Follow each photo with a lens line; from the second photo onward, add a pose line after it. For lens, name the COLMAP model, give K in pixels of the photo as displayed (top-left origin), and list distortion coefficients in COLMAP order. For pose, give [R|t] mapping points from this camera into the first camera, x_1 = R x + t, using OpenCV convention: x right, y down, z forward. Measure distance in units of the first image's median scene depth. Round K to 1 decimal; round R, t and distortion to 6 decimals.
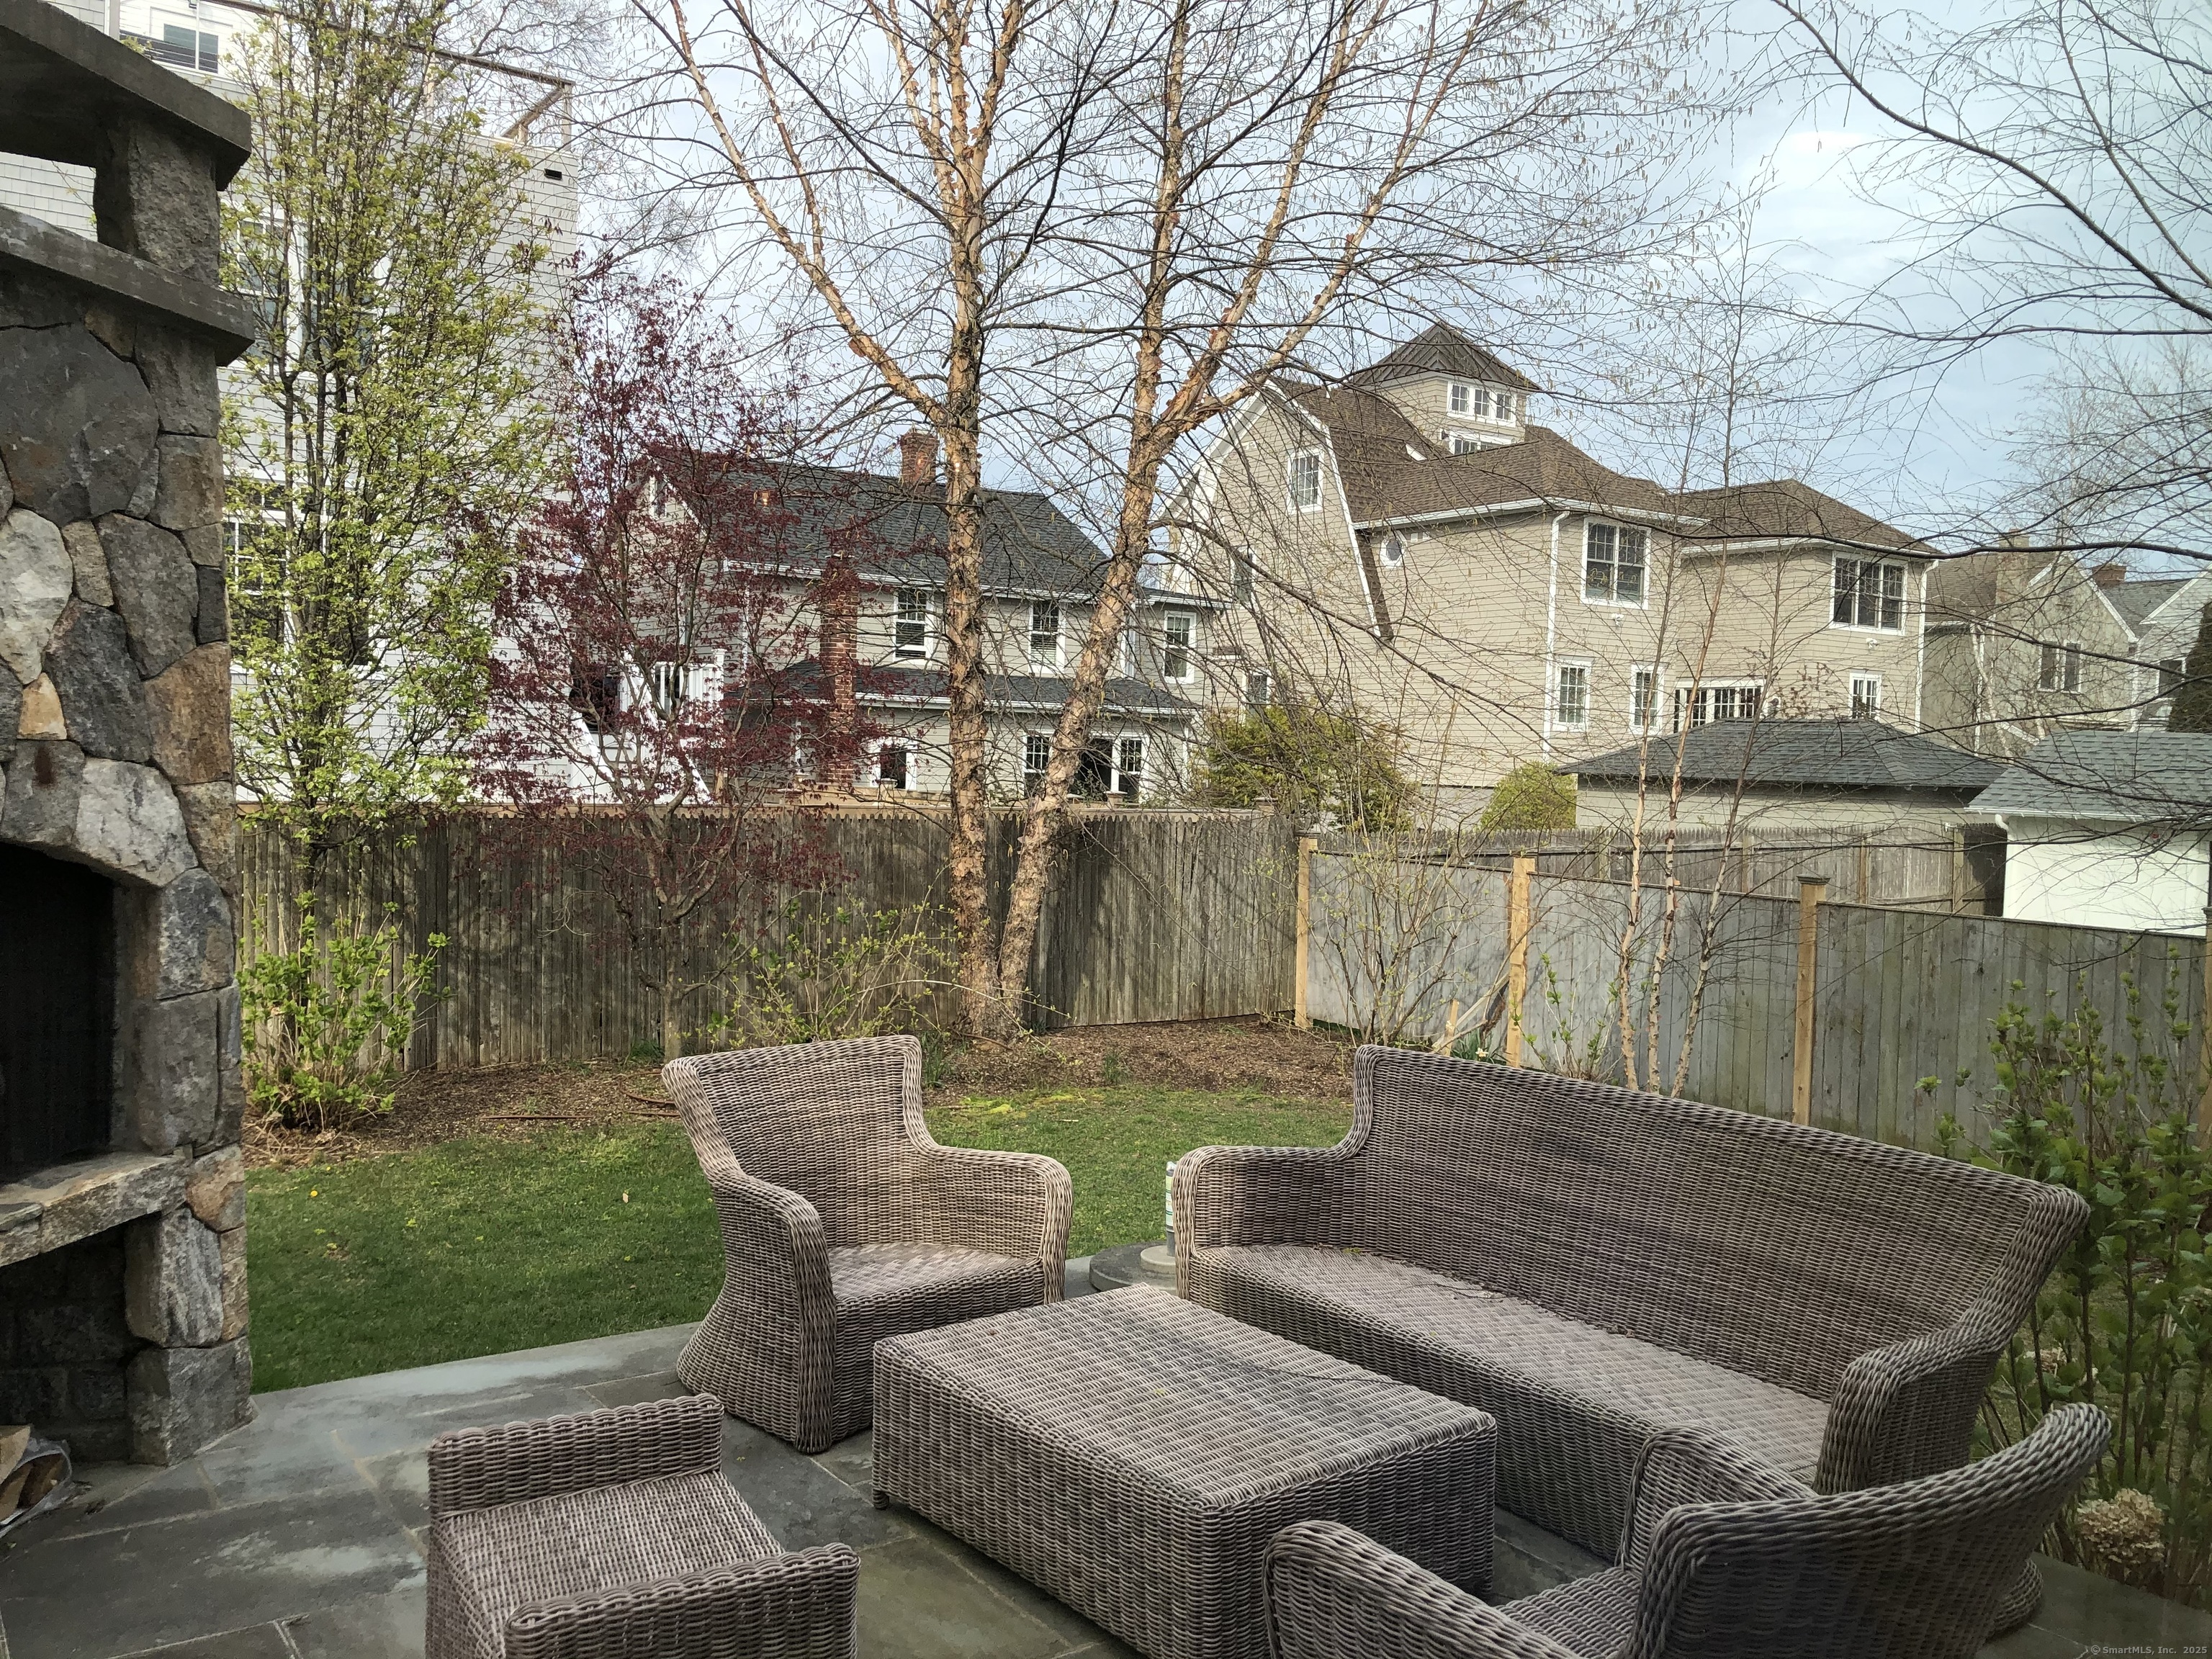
lens RADIAL K [[1822.3, 0, 1103.8], [0, 1822.3, 827.7], [0, 0, 1]] dist [0.045246, -0.051972]
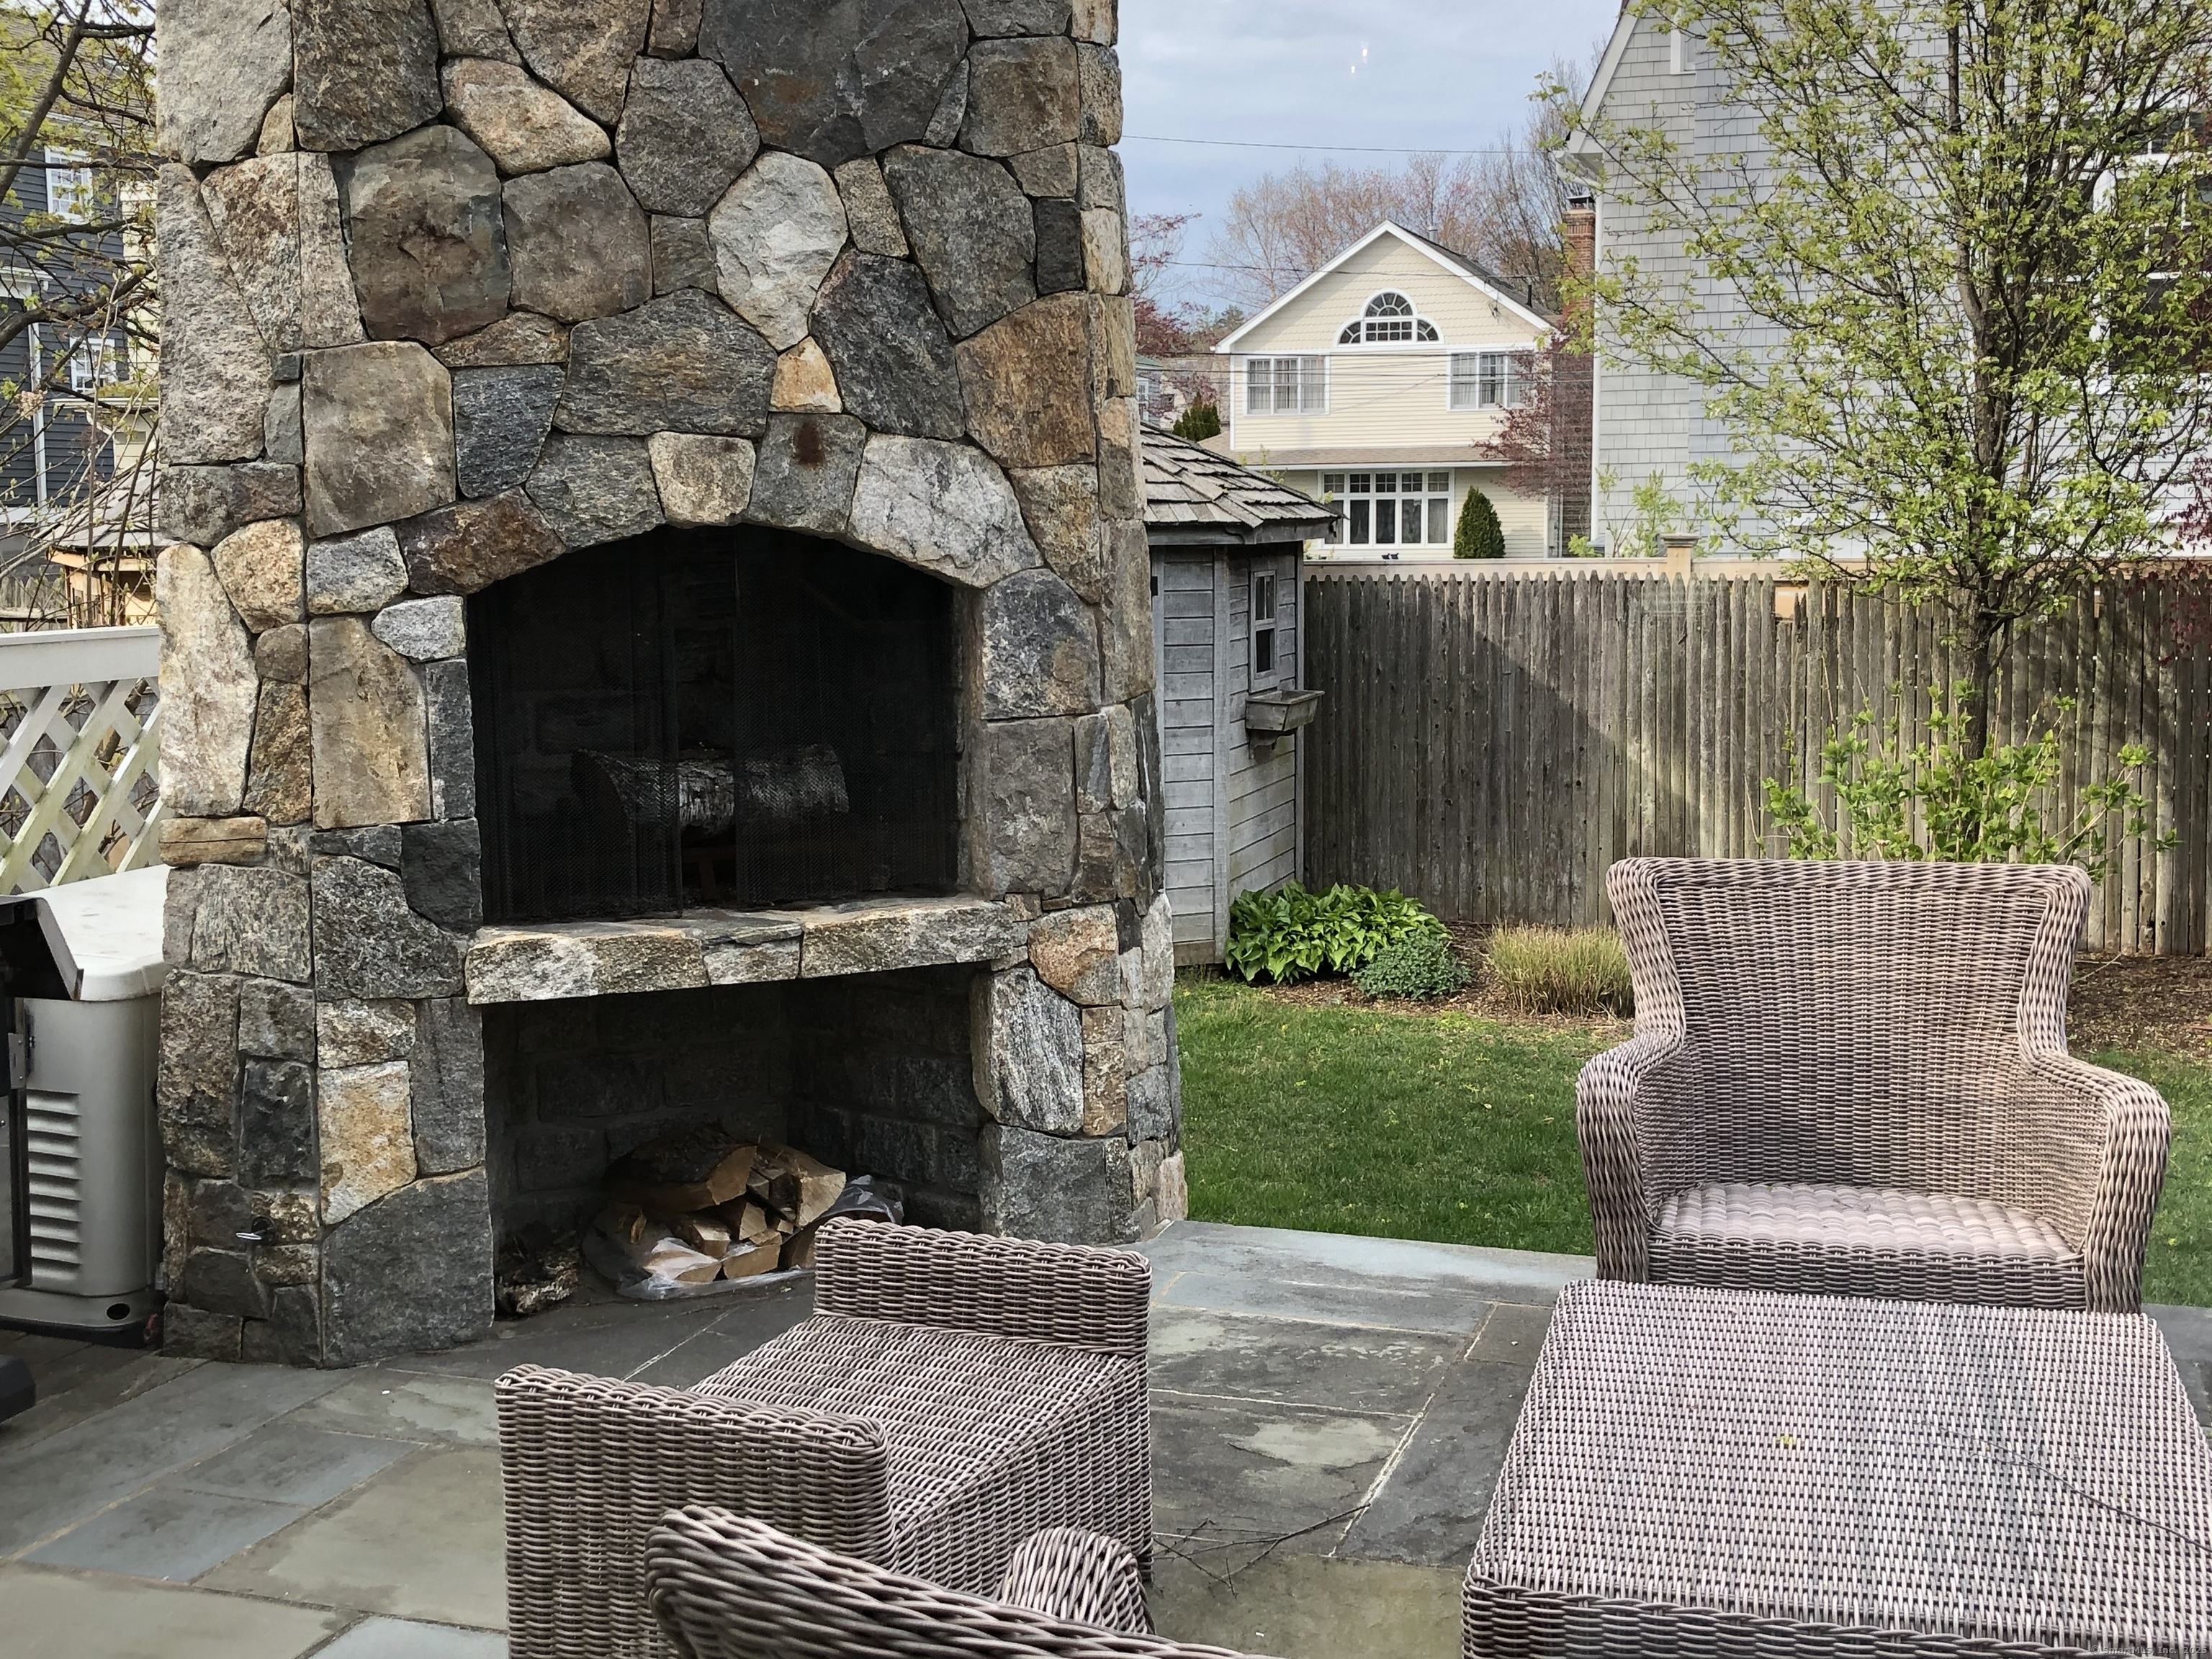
lens RADIAL K [[2595.3, 0, 1100.9], [0, 2595.3, 840.9], [0, 0, 1]] dist [0.097273, 0.000000]
pose [[0.591476, 0.069471, -0.803324, 0.505597], [-0.010726, 0.996871, 0.078312, 0.055192], [0.806251, -0.037704, 0.590370, 0.328943]]
